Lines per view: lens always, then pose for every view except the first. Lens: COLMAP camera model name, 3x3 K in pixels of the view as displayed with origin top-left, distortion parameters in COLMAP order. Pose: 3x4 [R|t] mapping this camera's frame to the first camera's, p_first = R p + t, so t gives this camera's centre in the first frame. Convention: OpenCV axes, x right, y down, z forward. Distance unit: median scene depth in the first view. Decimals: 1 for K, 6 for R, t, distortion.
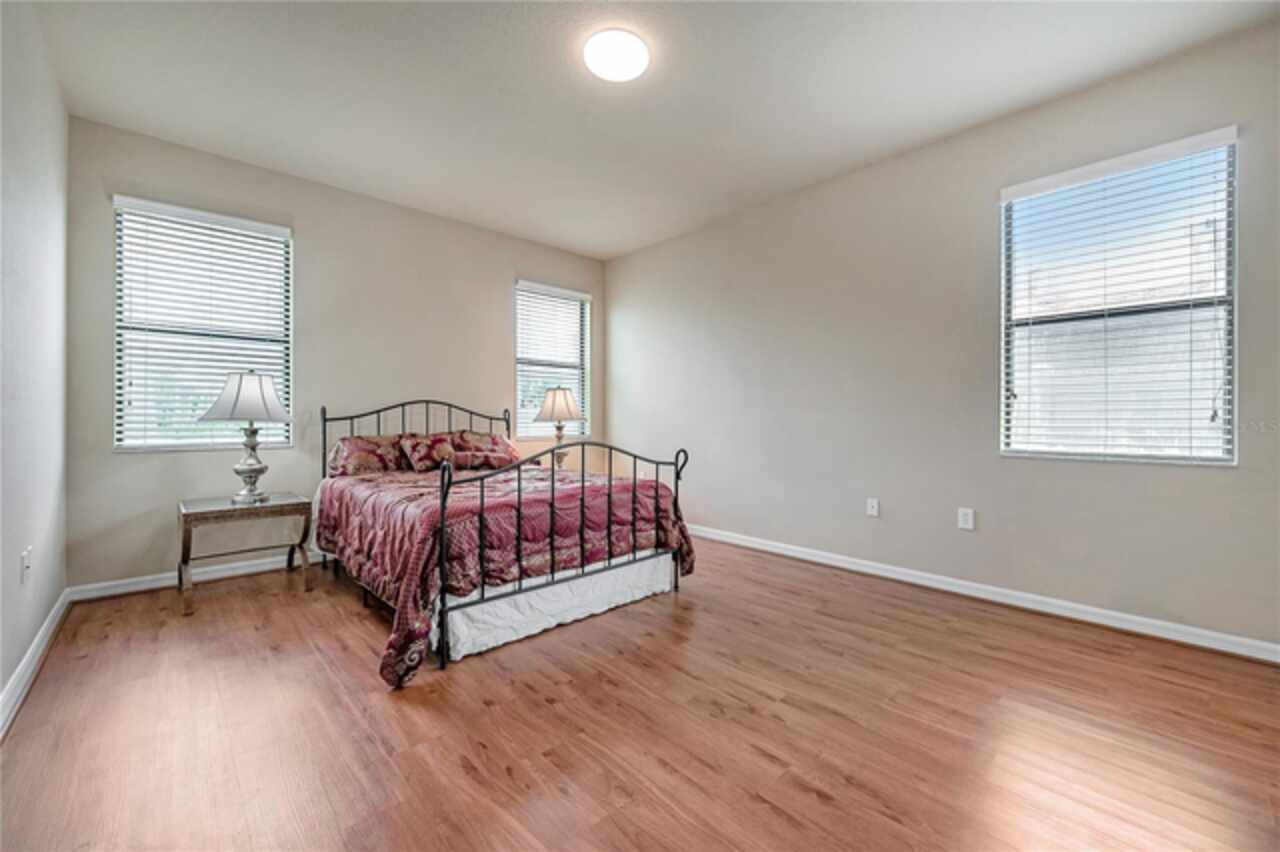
lens RADIAL K [[514.5, 0, 648.8], [0, 514.5, 420.6], [0, 0, 1]] dist [-0.001145, -0.000035]
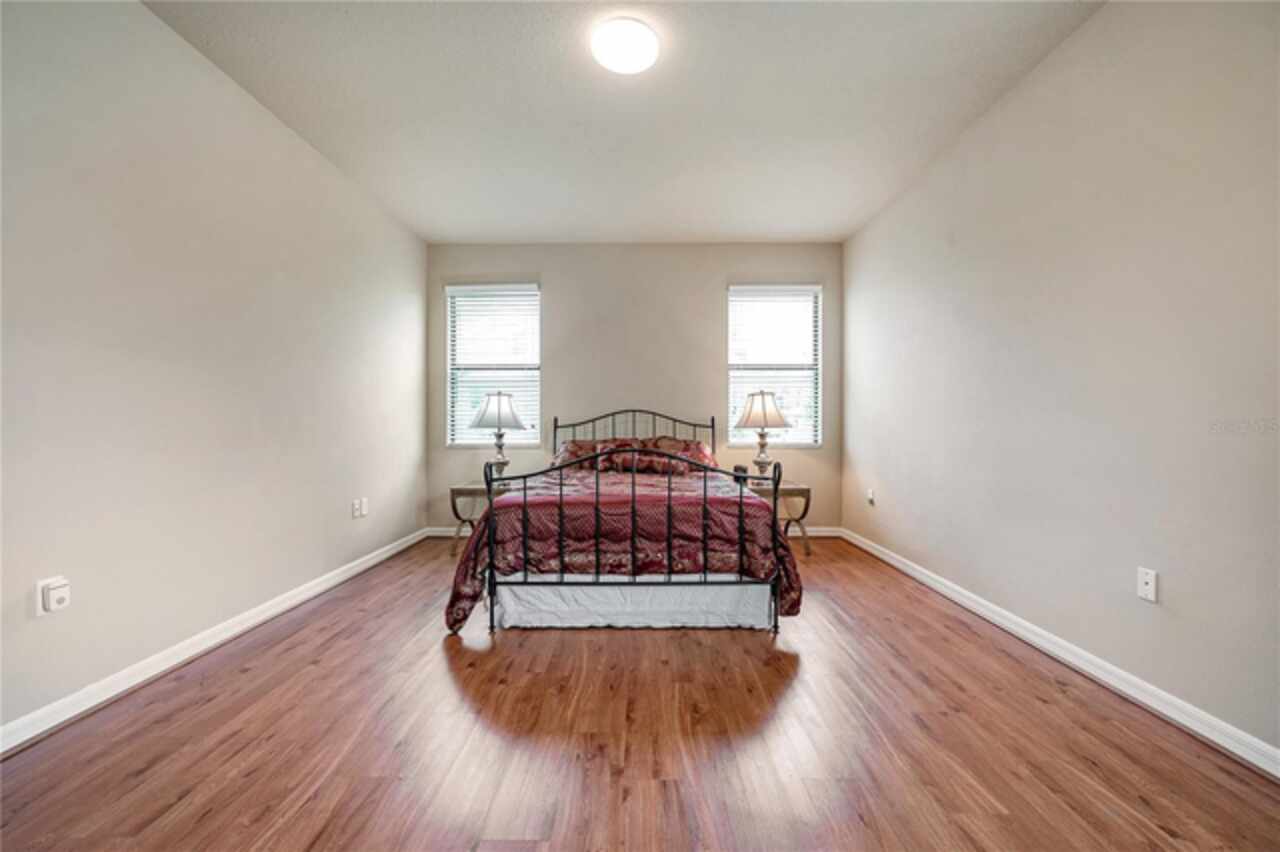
lens RADIAL K [[514.5, 0, 638.0], [0, 514.5, 429.8], [0, 0, 1]] dist [-0.001145, -0.000035]
pose [[0.719462, 0.002473, -0.694527, 0.539187], [0.000228, 0.999993, 0.003797, 0.000737], [0.694532, -0.002890, 0.719456, 0.282229]]
